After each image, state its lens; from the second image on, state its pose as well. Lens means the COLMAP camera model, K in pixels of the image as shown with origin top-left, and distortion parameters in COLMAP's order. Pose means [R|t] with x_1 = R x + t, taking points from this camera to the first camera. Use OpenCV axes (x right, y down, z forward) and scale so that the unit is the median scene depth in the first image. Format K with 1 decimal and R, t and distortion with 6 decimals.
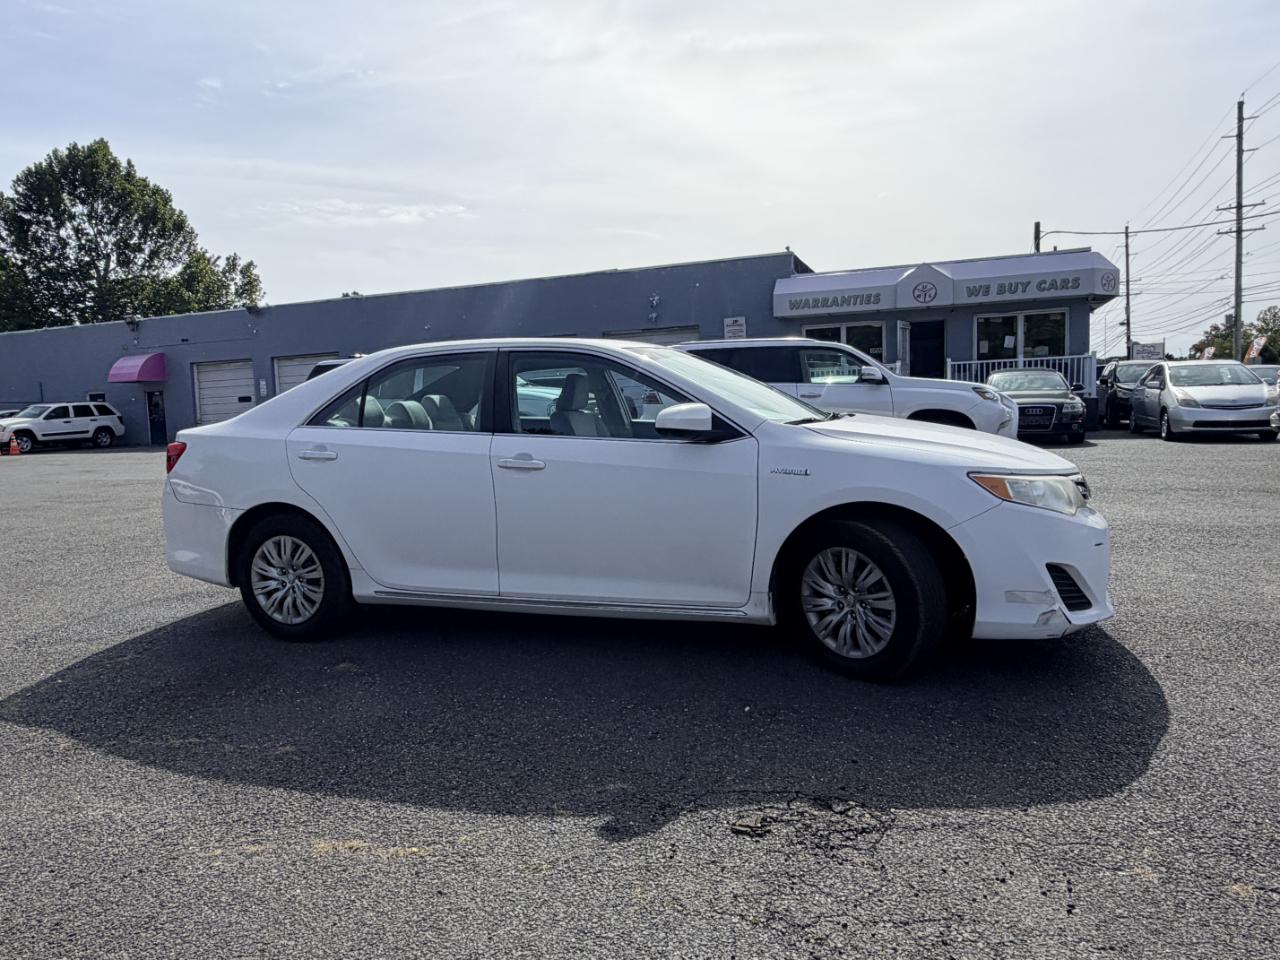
lens RADIAL K [[830.3, 0, 646.0], [0, 830.3, 479.8], [0, 0, 1]] dist [-0.000098, 0.000008]
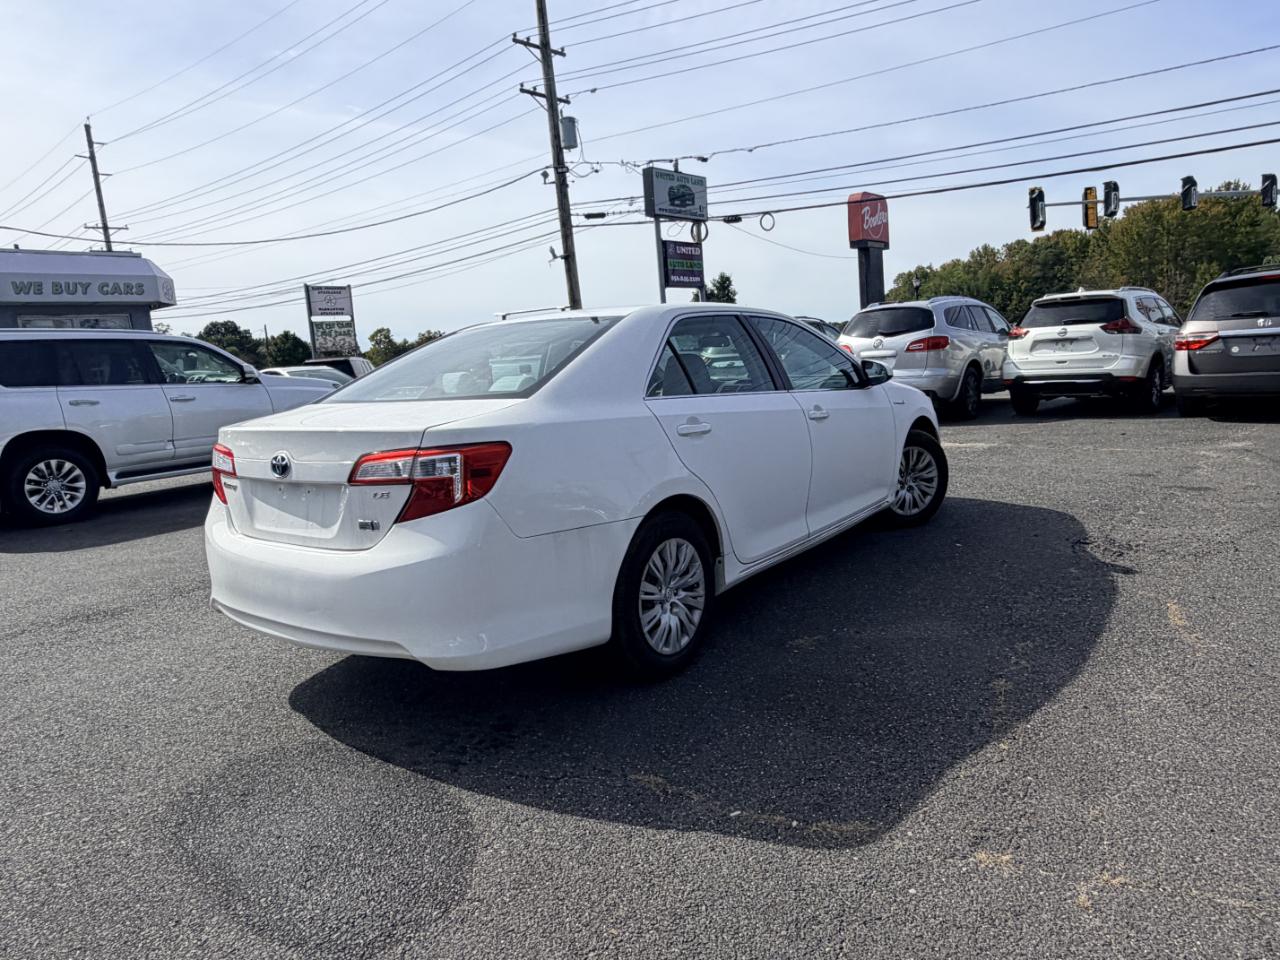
lens RADIAL K [[830.3, 0, 646.0], [0, 830.3, 478.7], [0, 0, 1]] dist [-0.000098, 0.000008]
pose [[0.310997, -0.126668, 0.941932, -0.220917], [0.149439, 0.985268, 0.083156, -0.010589], [-0.938589, 0.114900, 0.325344, 0.145182]]
